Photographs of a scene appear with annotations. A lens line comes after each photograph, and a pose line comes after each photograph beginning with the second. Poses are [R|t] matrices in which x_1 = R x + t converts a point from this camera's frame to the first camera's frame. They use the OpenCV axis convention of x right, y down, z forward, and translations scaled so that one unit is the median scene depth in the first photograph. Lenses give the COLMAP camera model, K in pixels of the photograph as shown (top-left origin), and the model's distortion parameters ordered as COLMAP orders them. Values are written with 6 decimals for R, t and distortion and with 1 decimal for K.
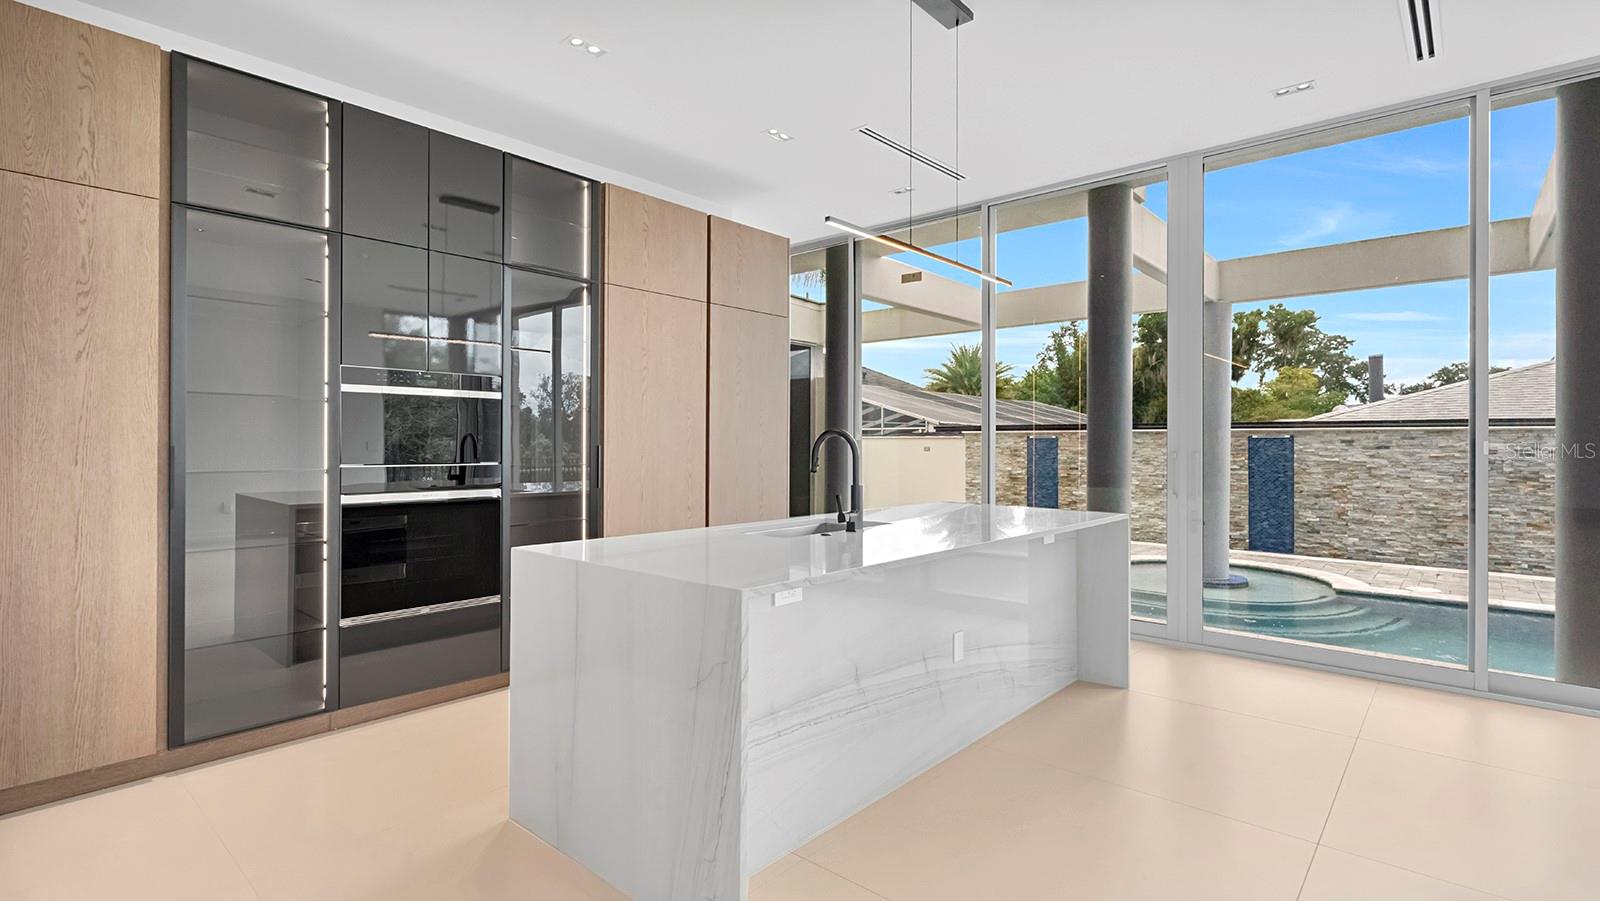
lens RADIAL K [[752.0, 0, 798.0], [0, 752.0, 444.0], [0, 0, 1]] dist [0.000171, 0.000517]
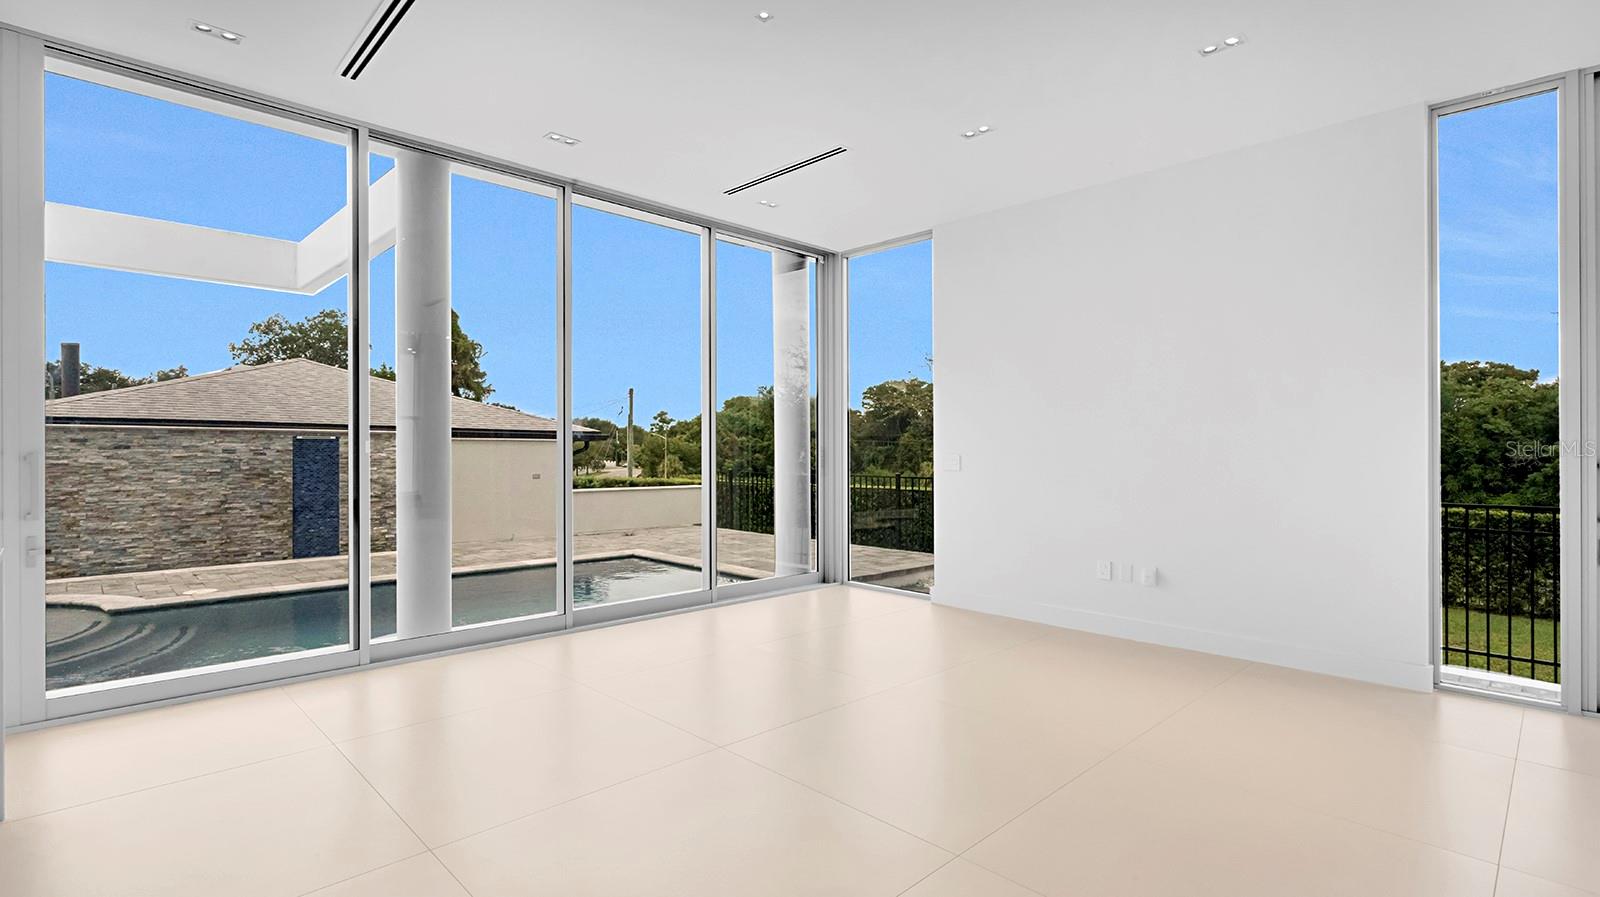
lens RADIAL K [[744.1, 0, 800.0], [0, 744.1, 448.5], [0, 0, 1]] dist [-0.006669, -0.000051]
pose [[0.062635, -0.002440, 0.998034, -0.068405], [-0.003750, 0.999989, 0.002680, 0.000585], [-0.998029, -0.003910, 0.062625, 0.124186]]
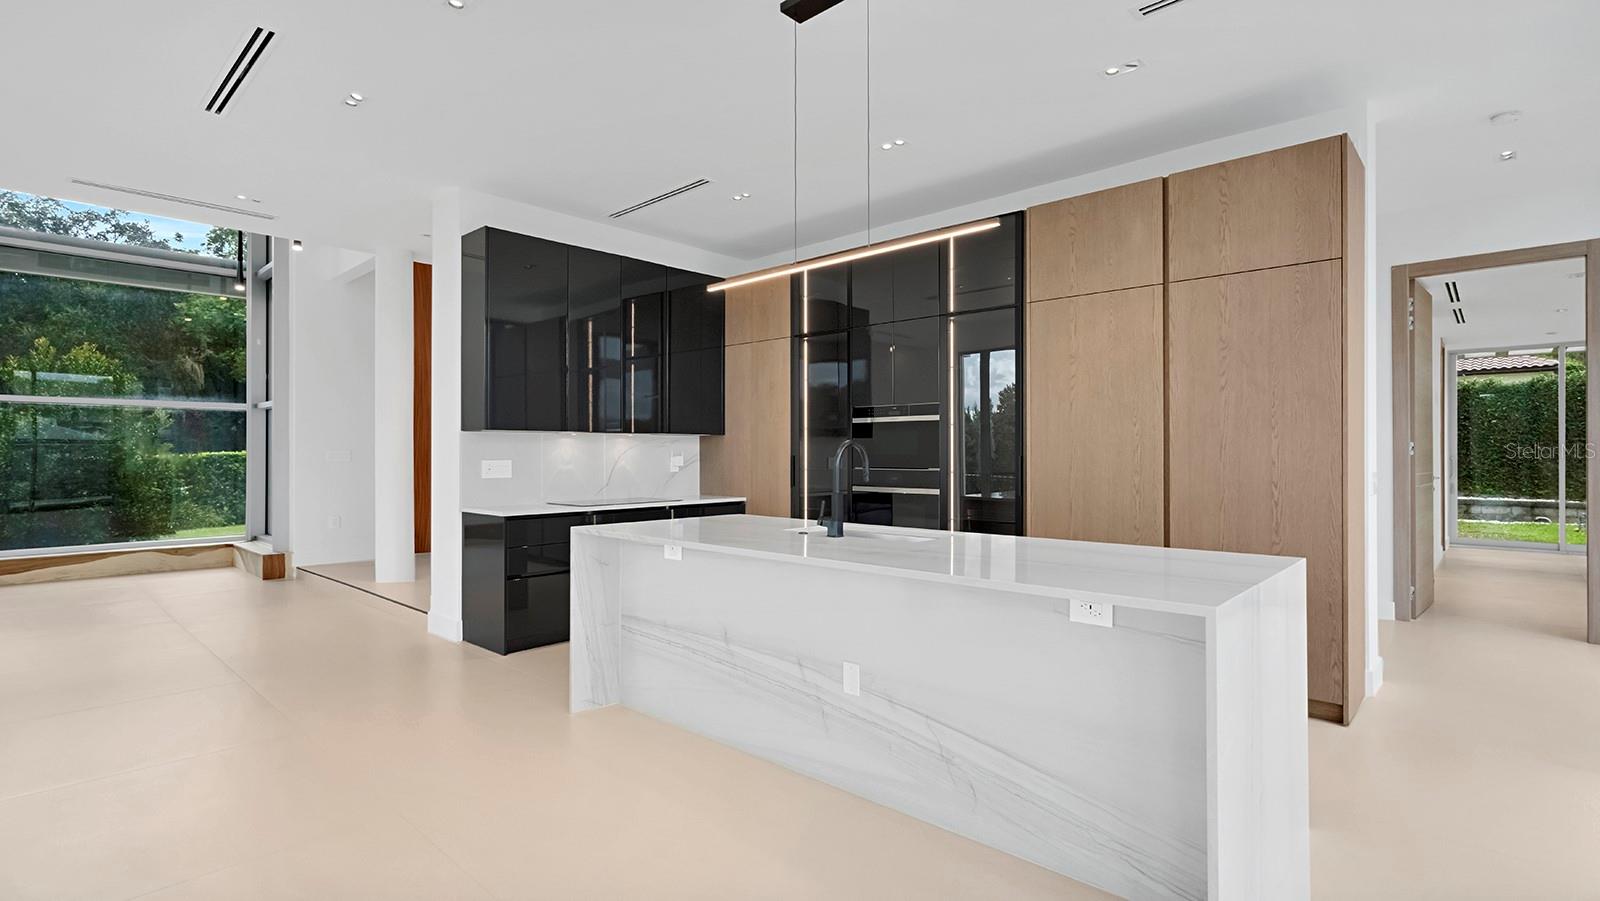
lens RADIAL K [[763.6, 0, 791.3], [0, 763.6, 446.2], [0, 0, 1]] dist [-0.000894, 0.000481]
pose [[-0.028689, -0.012840, -0.999506, 0.409543], [0.000221, 0.999917, -0.012852, 0.000906], [0.999588, -0.000590, -0.028683, 0.344789]]
